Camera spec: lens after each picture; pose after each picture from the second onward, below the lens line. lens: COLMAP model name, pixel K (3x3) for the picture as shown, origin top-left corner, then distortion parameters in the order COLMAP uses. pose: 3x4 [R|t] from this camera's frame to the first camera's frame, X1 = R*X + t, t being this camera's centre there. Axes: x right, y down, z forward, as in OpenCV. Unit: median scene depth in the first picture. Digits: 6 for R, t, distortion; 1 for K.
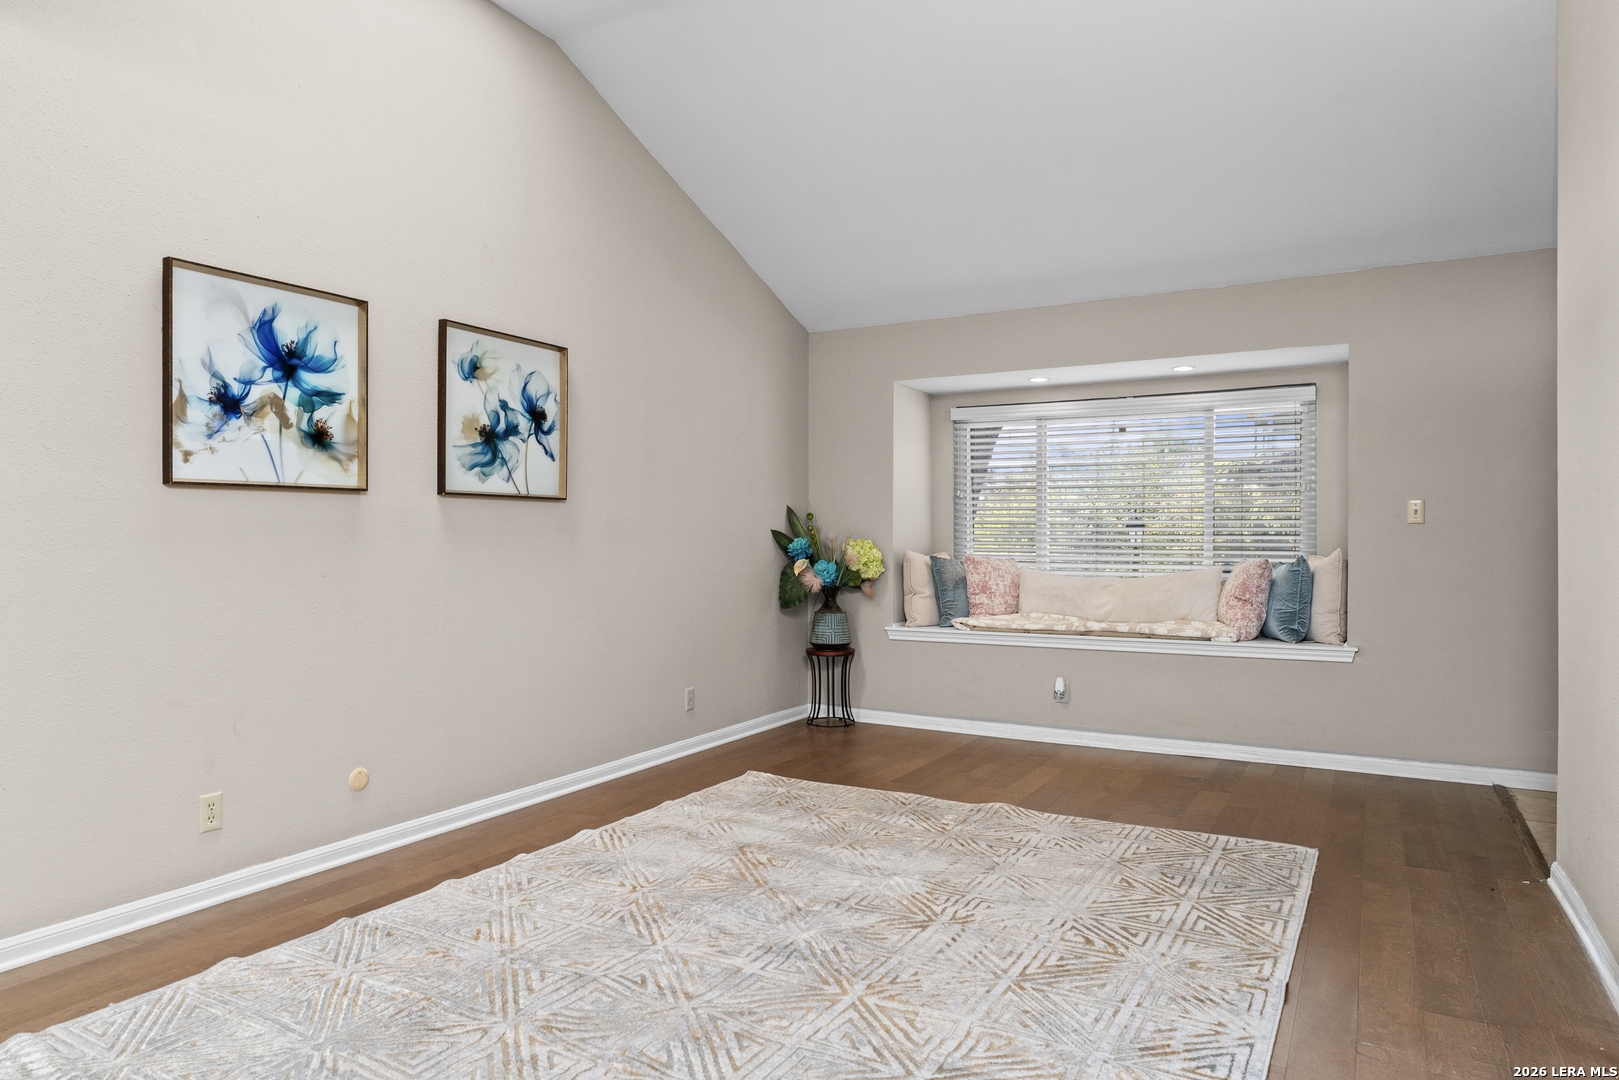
lens RADIAL K [[1003.4, 0, 820.6], [0, 1003.4, 553.8], [0, 0, 1]] dist [-0.001932, 0.001657]
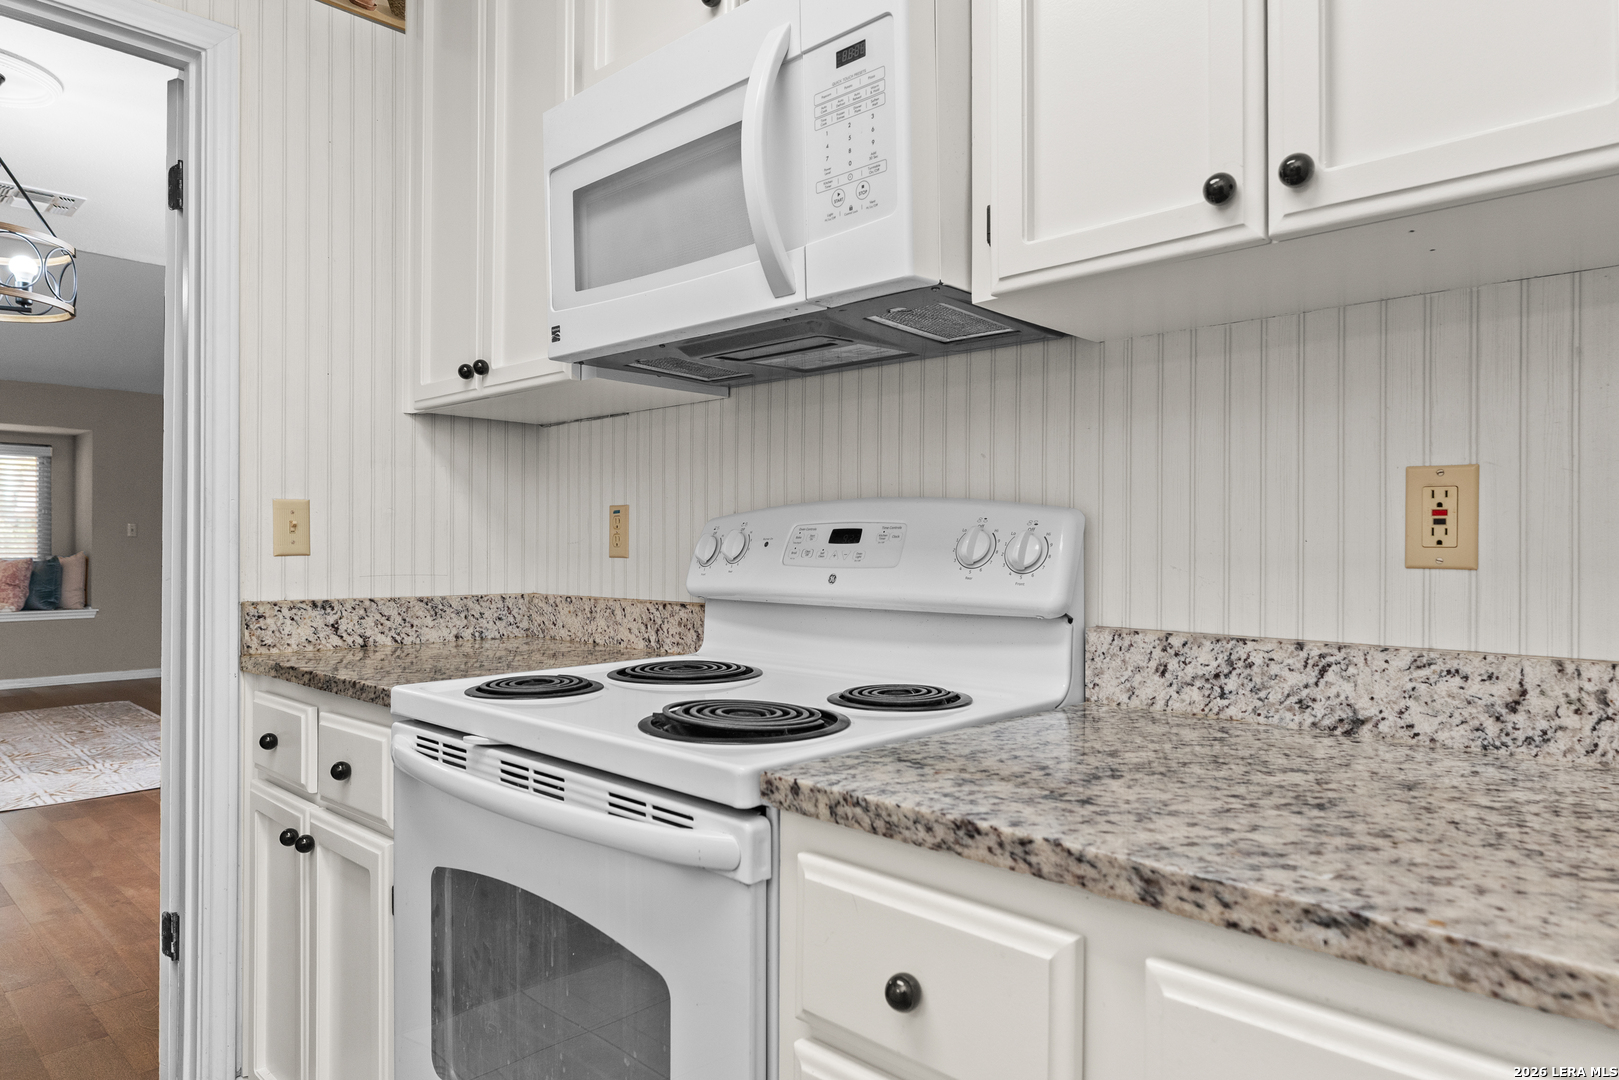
lens RADIAL K [[1003.4, 0, 808.4], [0, 1003.4, 539.5], [0, 0, 1]] dist [-0.001932, 0.001657]
pose [[0.256290, 0.008344, 0.966564, -0.929860], [0.012506, 0.999850, -0.011947, 0.012959], [-0.966519, 0.015150, 0.256147, -0.698457]]
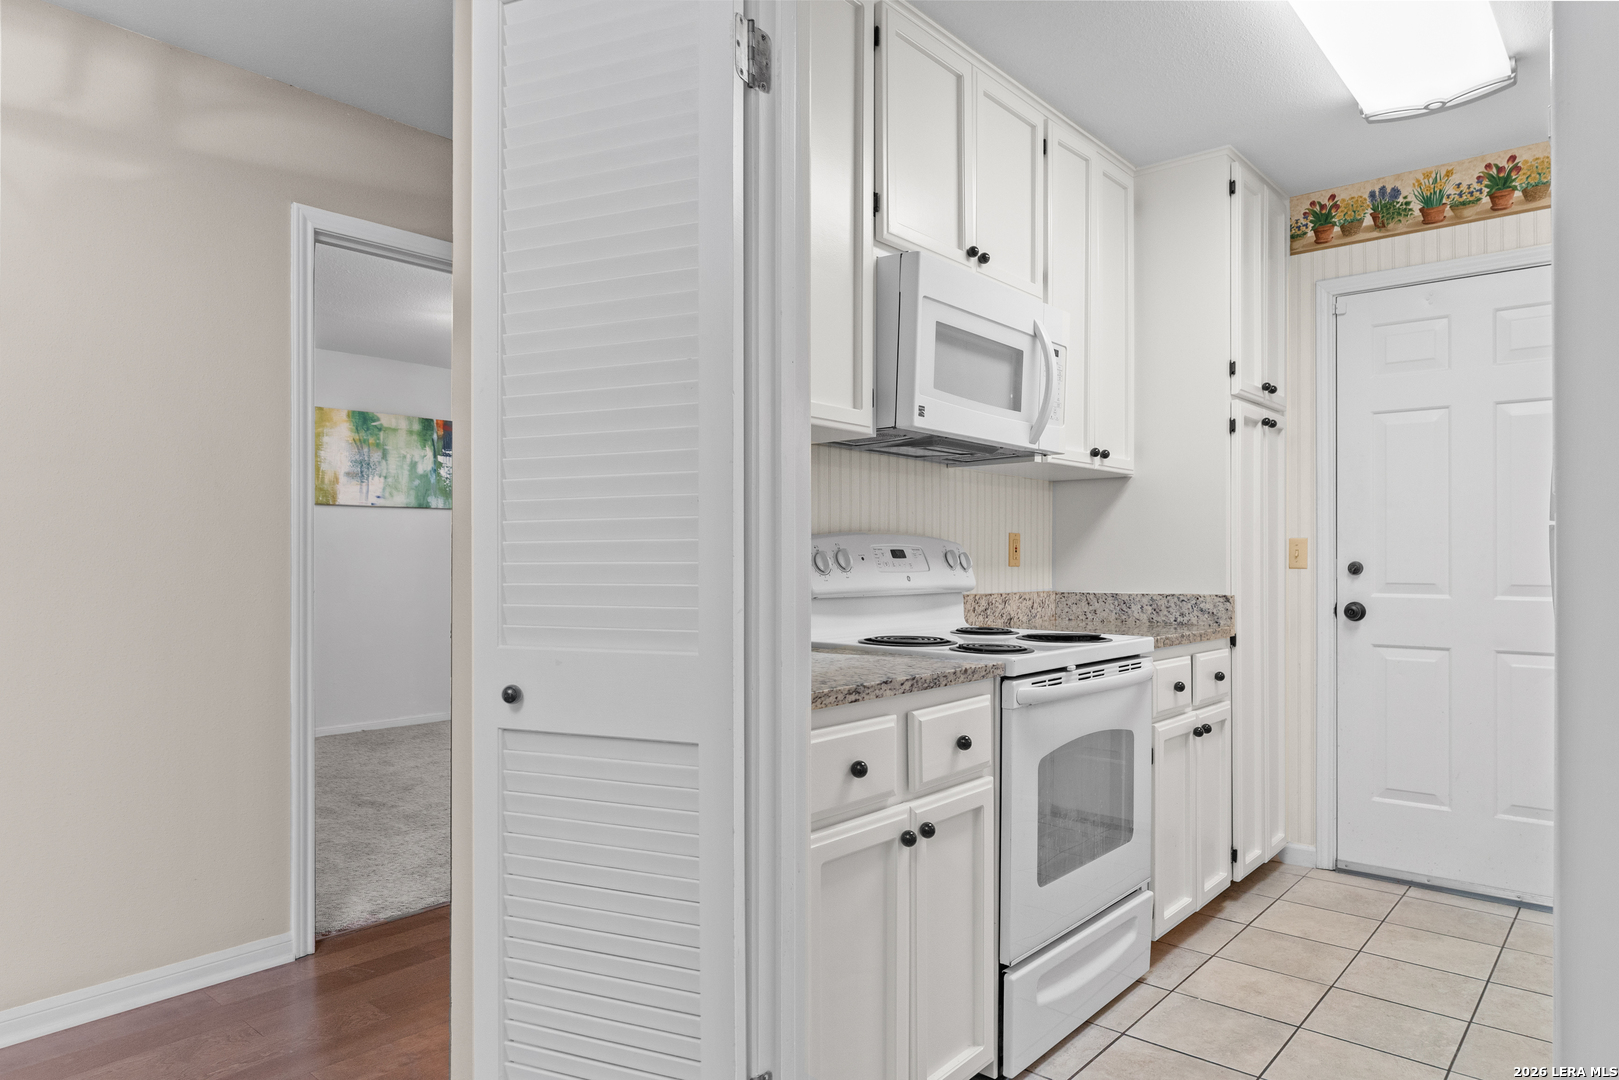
lens RADIAL K [[1003.4, 0, 818.4], [0, 1003.4, 551.3], [0, 0, 1]] dist [-0.001932, 0.001657]
pose [[-0.979212, 0.003676, 0.202807, -0.639724], [0.005410, 0.999953, 0.007997, -0.000302], [-0.202768, 0.008928, -0.979186, 0.043499]]
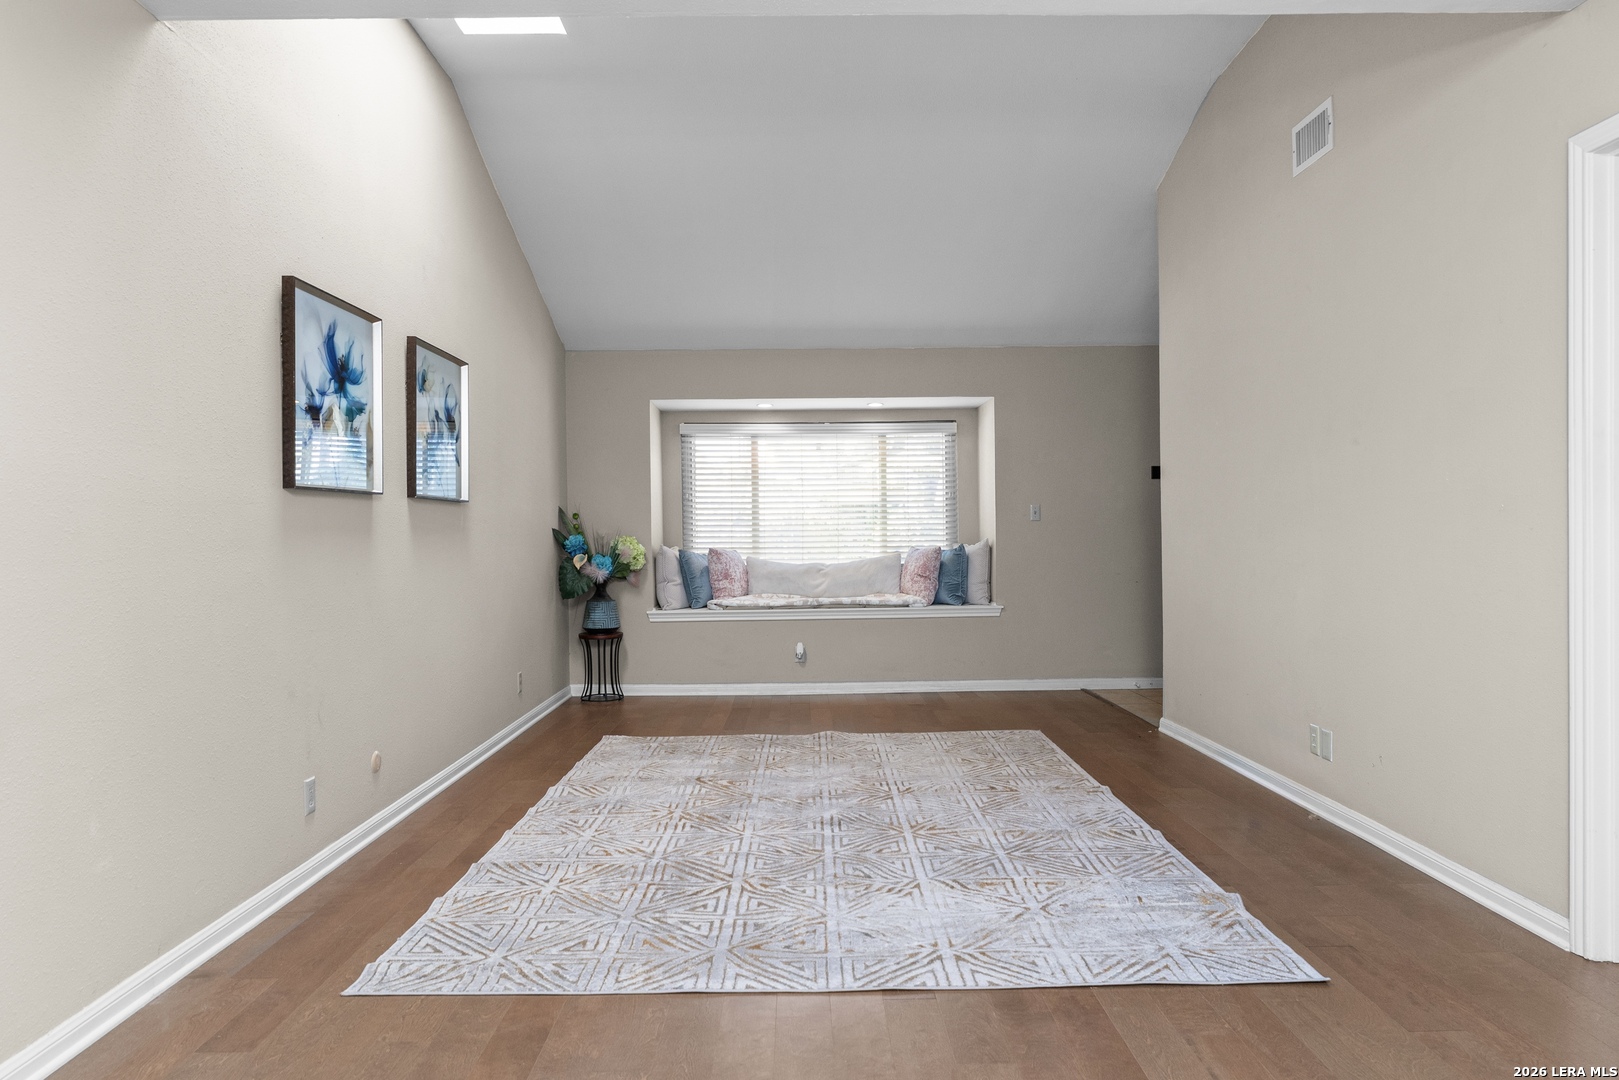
lens RADIAL K [[1003.4, 0, 829.8], [0, 1003.4, 537.7], [0, 0, 1]] dist [-0.001932, 0.001657]
pose [[0.860277, -0.012596, 0.509671, -0.491043], [0.019471, 0.999777, -0.008156, 0.002293], [-0.509455, 0.016940, 0.860330, -0.149233]]
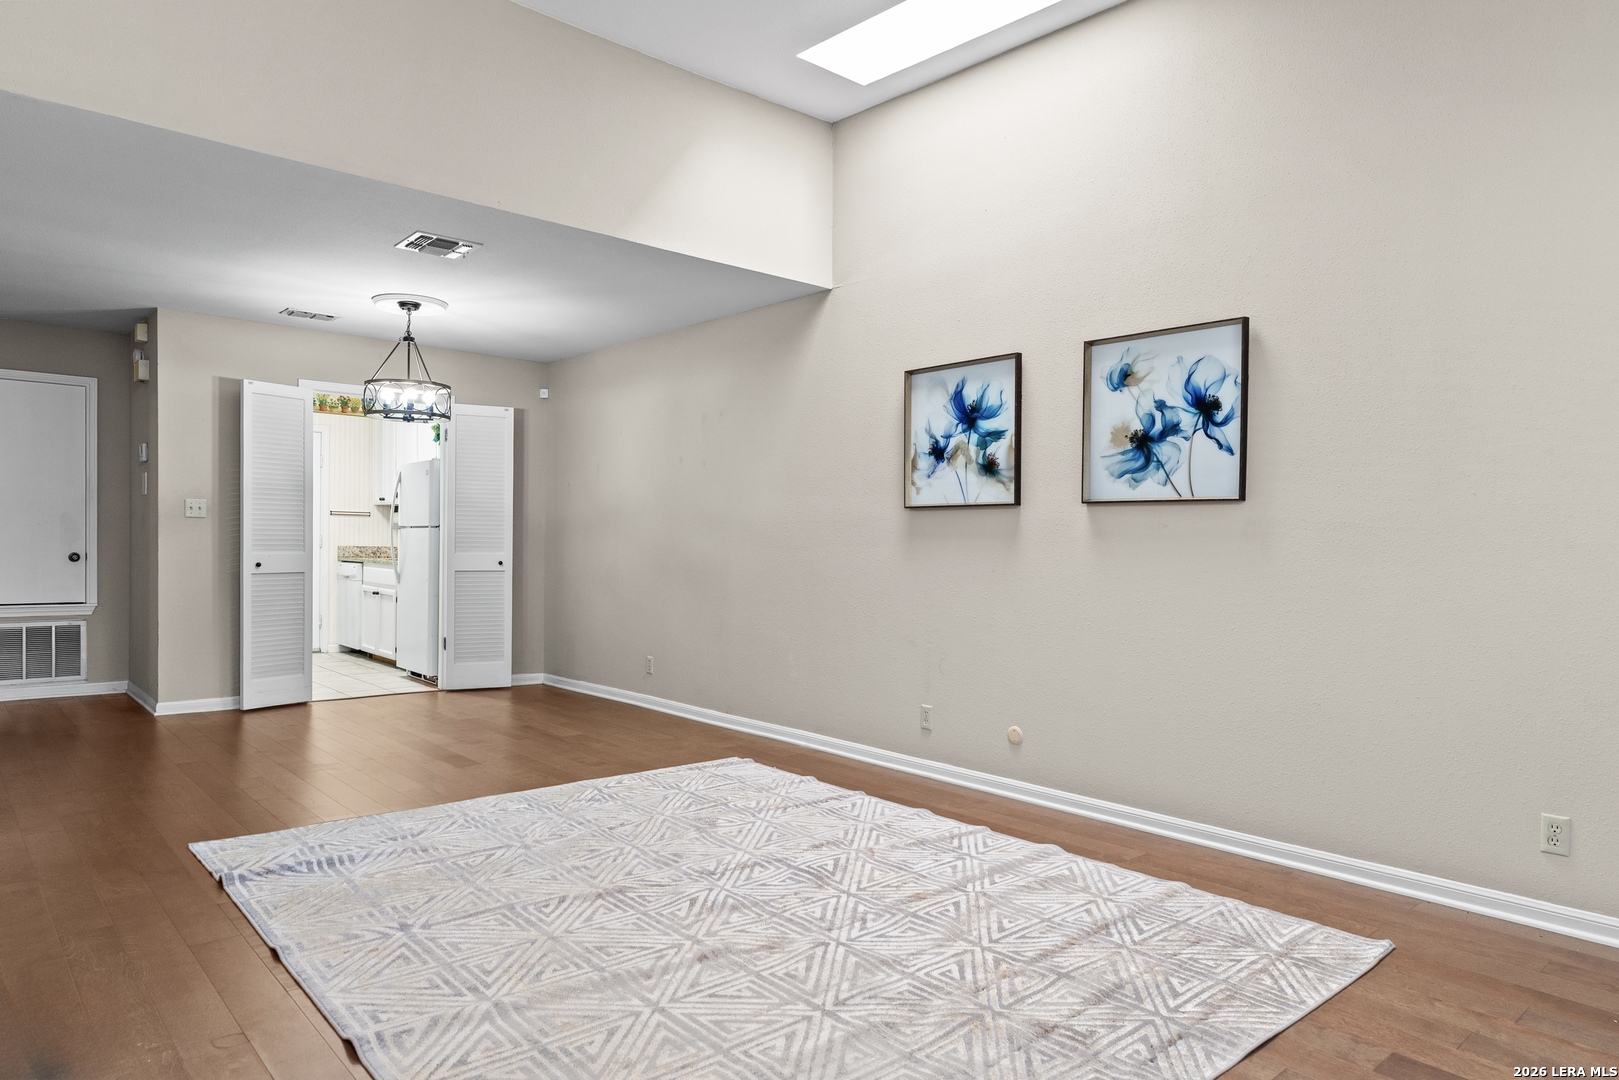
lens RADIAL K [[1003.4, 0, 804.1], [0, 1003.4, 574.0], [0, 0, 1]] dist [-0.001932, 0.001657]
pose [[-0.337536, 0.027902, -0.940899, 0.677280], [-0.029313, 0.998764, 0.040133, -0.016395], [0.940856, 0.041127, -0.336301, 0.981694]]
